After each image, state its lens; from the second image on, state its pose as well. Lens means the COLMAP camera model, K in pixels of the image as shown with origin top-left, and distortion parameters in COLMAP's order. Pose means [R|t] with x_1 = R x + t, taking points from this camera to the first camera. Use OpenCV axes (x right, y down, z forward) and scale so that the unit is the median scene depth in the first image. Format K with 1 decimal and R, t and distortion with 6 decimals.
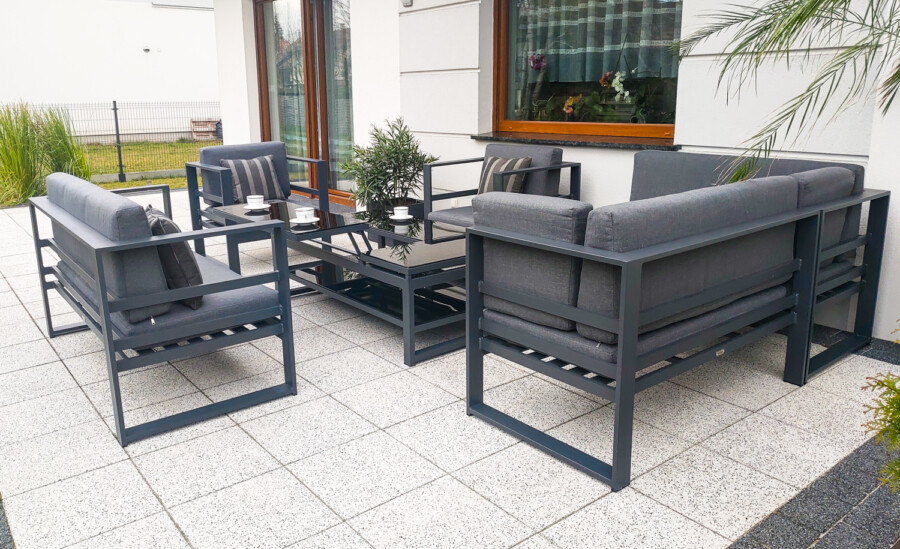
lens RADIAL K [[700.0, 0, 421.8], [0, 700.0, 244.0], [0, 0, 1]] dist [-0.005648, -0.007231]
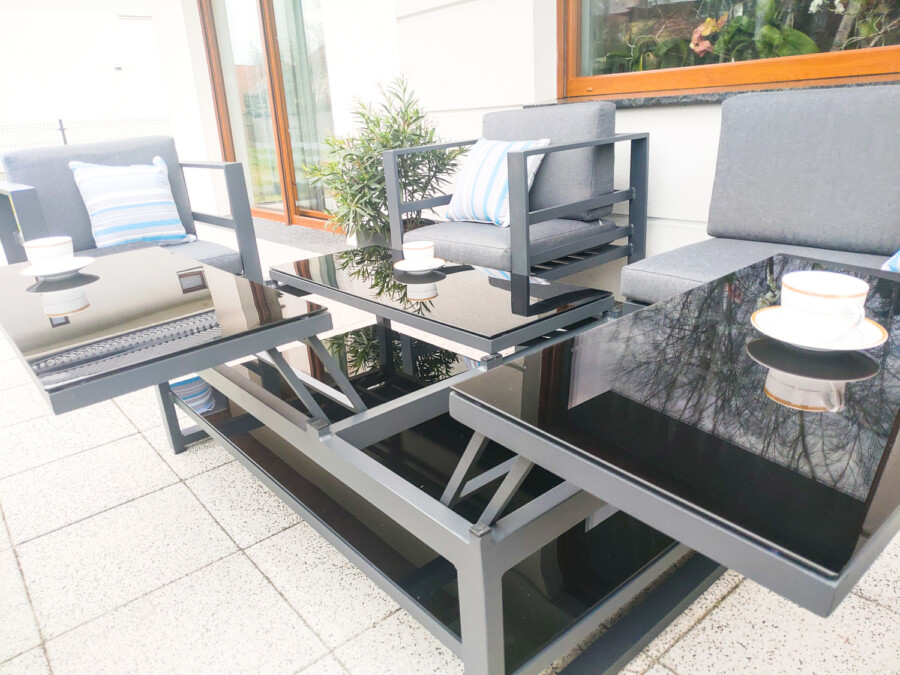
lens RADIAL K [[643.1, 0, 445.8], [0, 643.1, 340.4], [0, 0, 1]] dist [-0.002795, -0.006880]
pose [[0.998073, -0.056963, 0.024608, -0.032305], [0.053403, 0.990485, 0.126833, -0.052707], [-0.031598, -0.125275, 0.991619, 0.731255]]
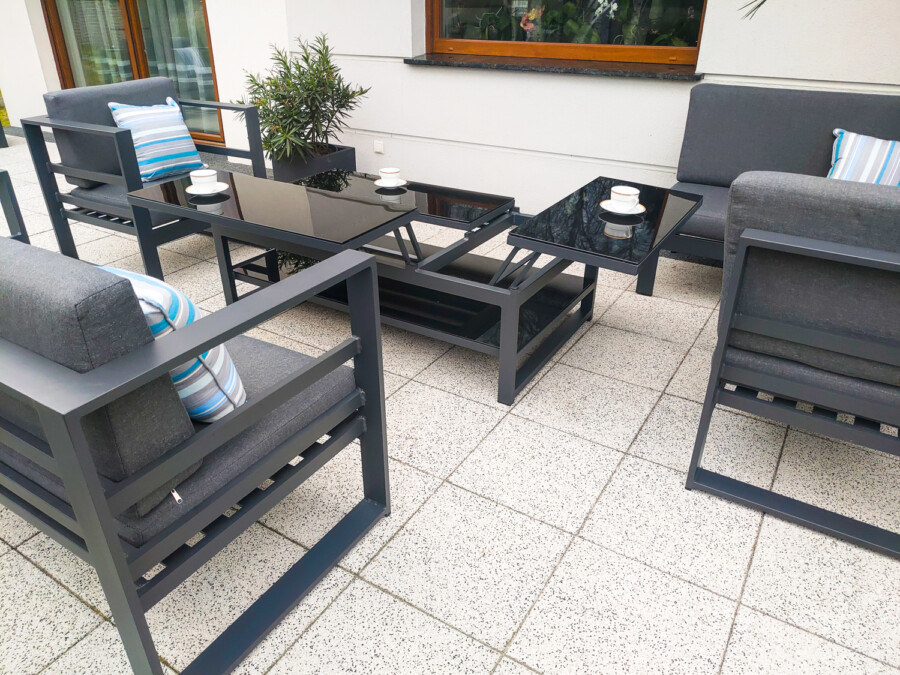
lens RADIAL K [[645.3, 0, 446.1], [0, 645.3, 336.9], [0, 0, 1]] dist [-0.020074, -0.000124]
pose [[0.934521, -0.147427, 0.323939, -0.280258], [0.057376, 0.960674, 0.271687, -0.080204], [-0.351254, -0.235310, 0.906228, 0.412540]]
